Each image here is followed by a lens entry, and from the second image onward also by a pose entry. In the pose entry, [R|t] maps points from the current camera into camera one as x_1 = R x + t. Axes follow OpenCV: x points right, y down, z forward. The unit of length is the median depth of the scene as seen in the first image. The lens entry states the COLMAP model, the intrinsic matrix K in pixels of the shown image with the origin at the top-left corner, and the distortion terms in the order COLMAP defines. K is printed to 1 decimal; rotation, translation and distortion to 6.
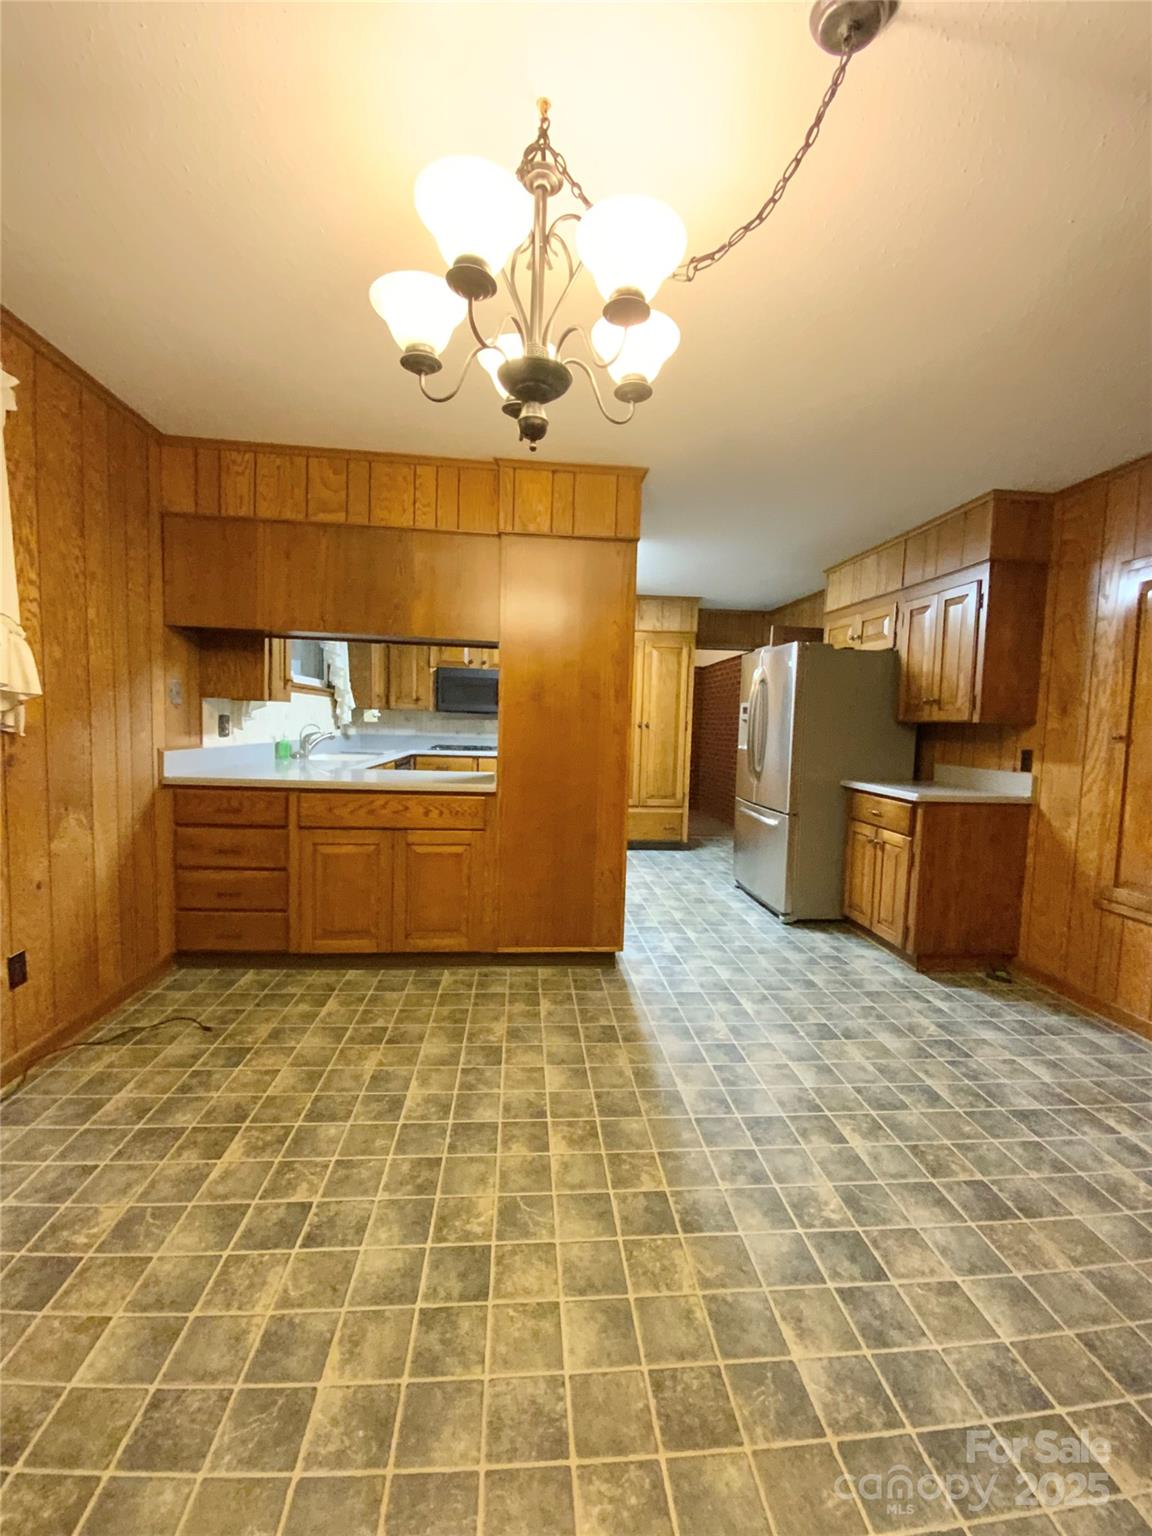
lens RADIAL K [[620.2, 0, 575.9], [0, 620.2, 764.8], [0, 0, 1]] dist [0.019524, -0.016015]
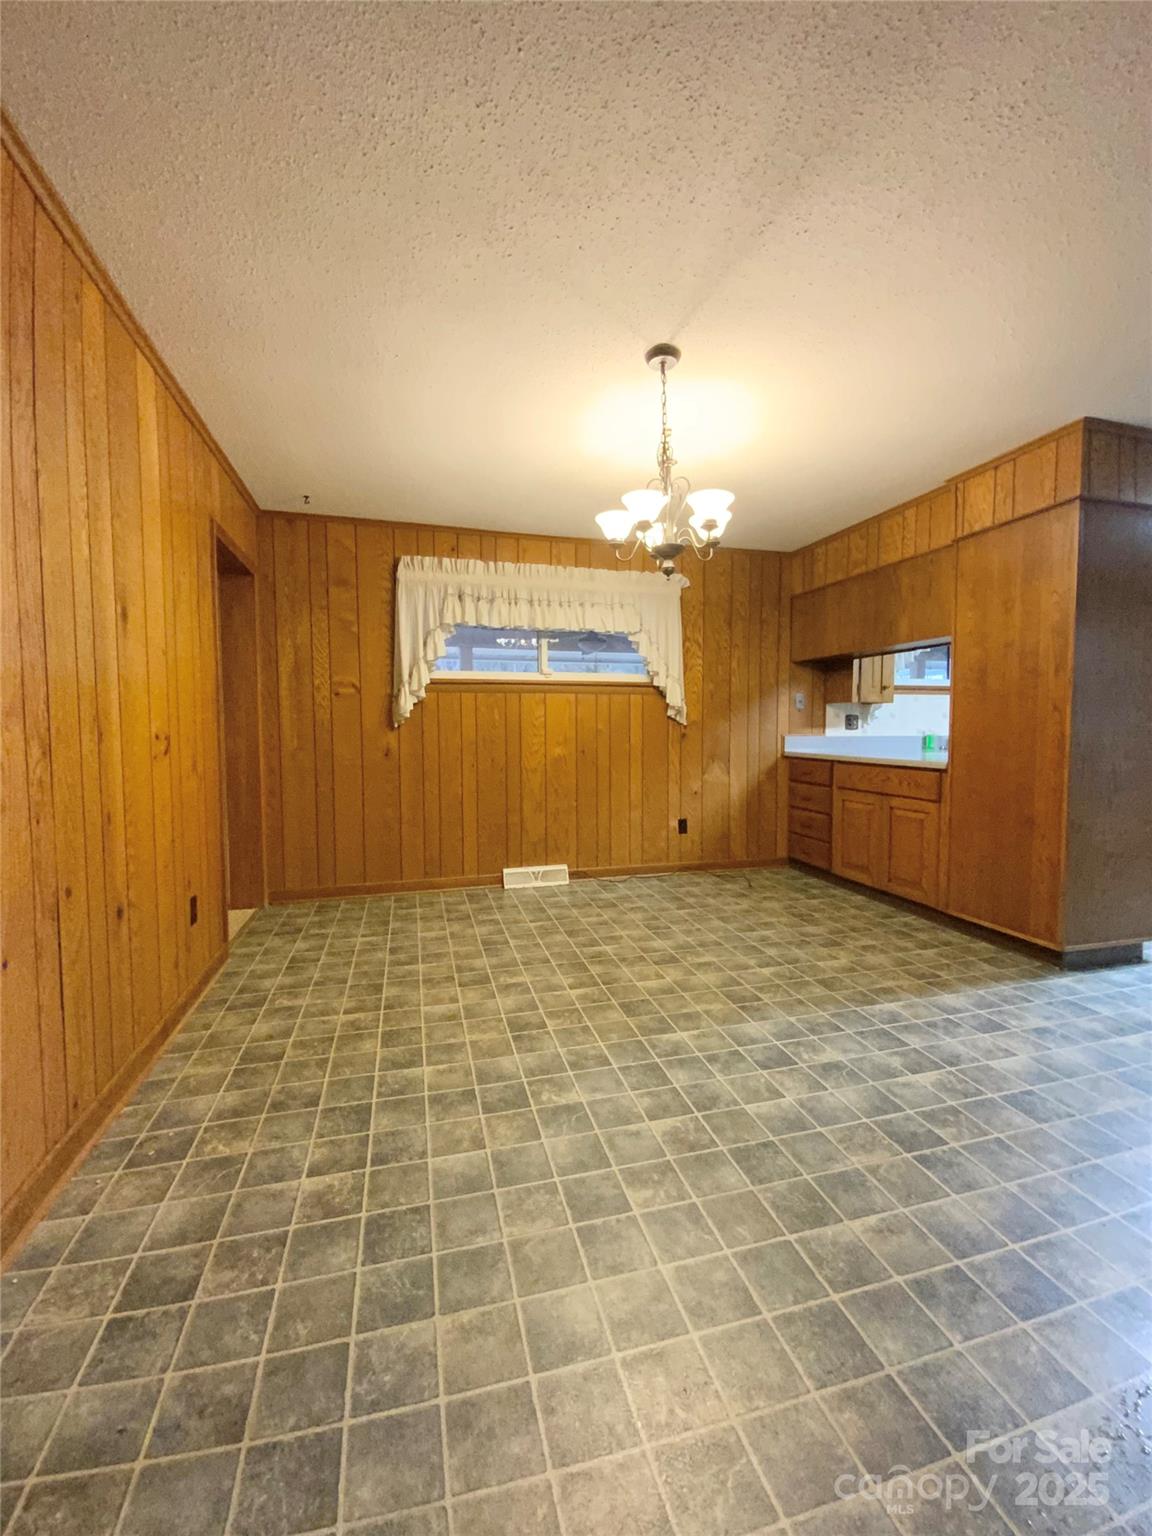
lens RADIAL K [[620.2, 0, 575.9], [0, 620.2, 764.8], [0, 0, 1]] dist [0.019524, -0.016015]
pose [[0.171509, 0.026582, -0.984824, 0.921960], [-0.061825, 0.997956, 0.016169, 0.064008], [0.983241, 0.058113, 0.172802, 0.144274]]
